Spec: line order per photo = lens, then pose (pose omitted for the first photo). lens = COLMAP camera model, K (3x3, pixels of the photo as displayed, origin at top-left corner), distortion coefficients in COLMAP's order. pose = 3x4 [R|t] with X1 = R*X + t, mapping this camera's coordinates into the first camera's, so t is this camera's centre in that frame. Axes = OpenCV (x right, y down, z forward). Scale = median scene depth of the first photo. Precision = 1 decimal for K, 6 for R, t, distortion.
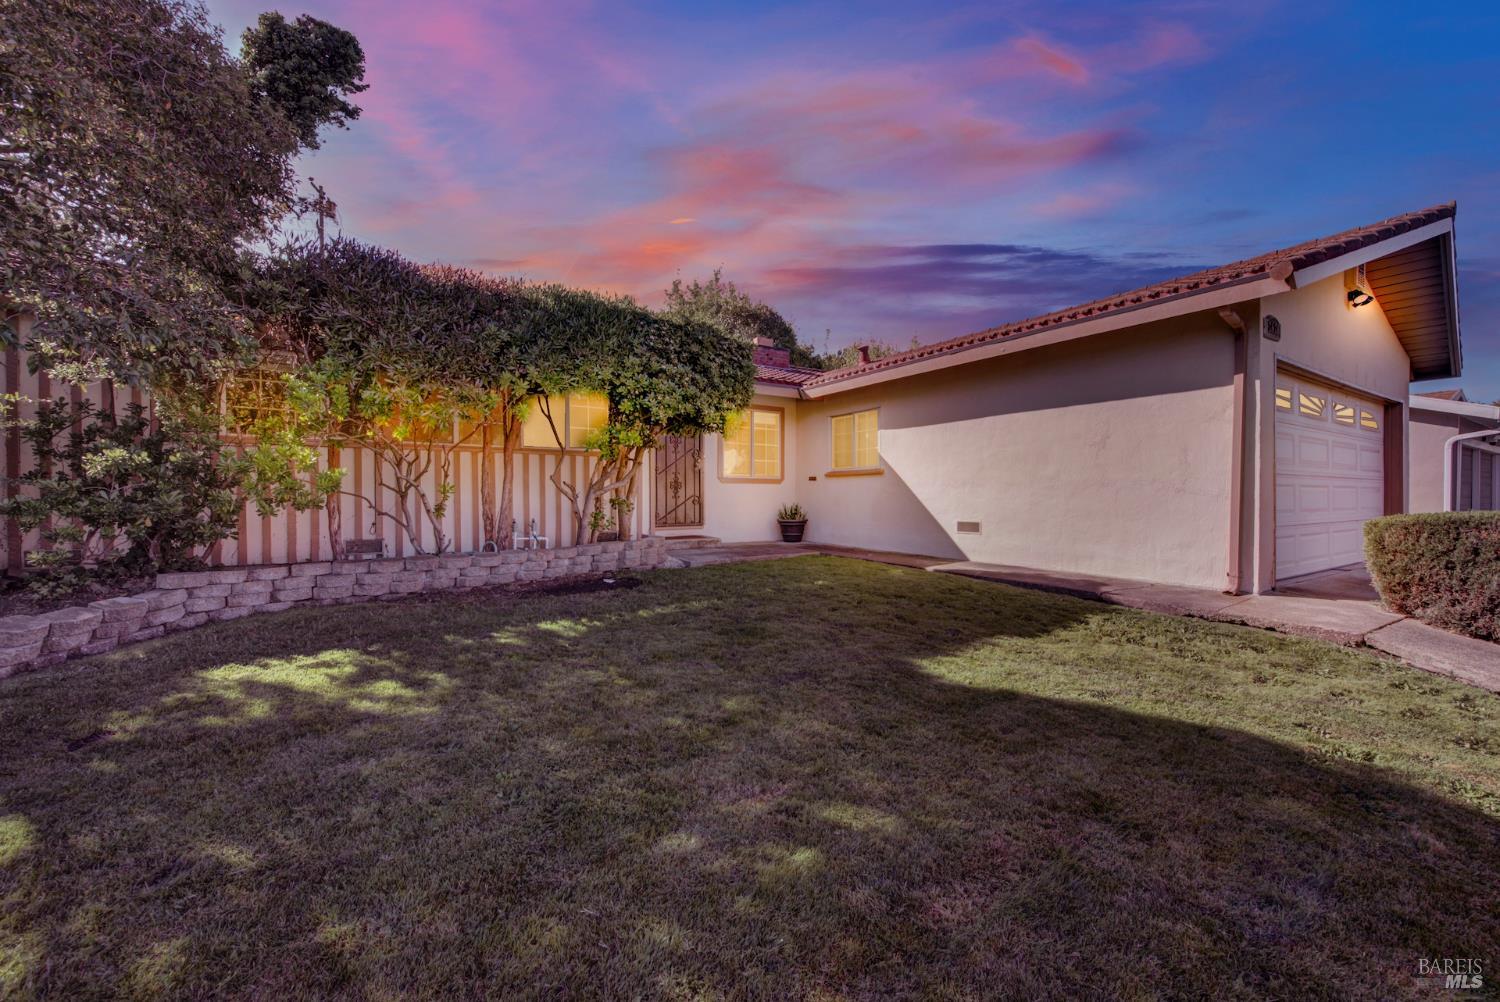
lens RADIAL K [[617.4, 0, 750.0], [0, 617.4, 501.0], [0, 0, 1]] dist [-0.016435, -0.000220]
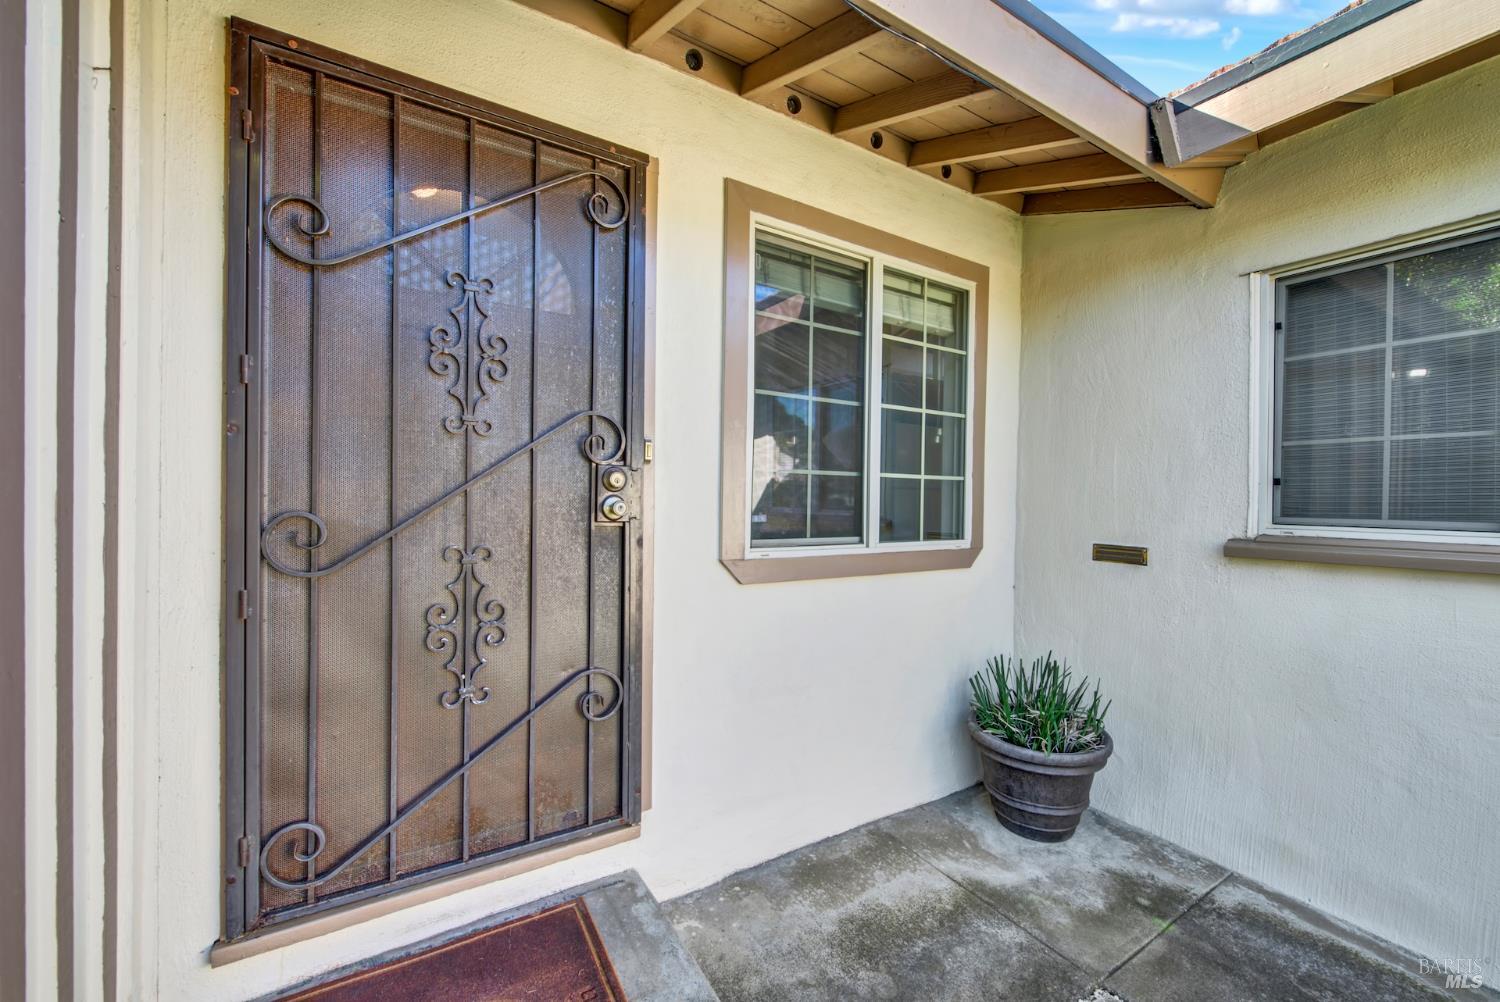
lens RADIAL K [[617.4, 0, 750.0], [0, 617.4, 501.0], [0, 0, 1]] dist [-0.016435, -0.000220]
pose [[0.997763, 0.018962, -0.064100, -0.032178], [-0.018967, 0.999820, 0.000527, -0.059688], [0.064099, 0.000690, 0.997943, 0.823097]]
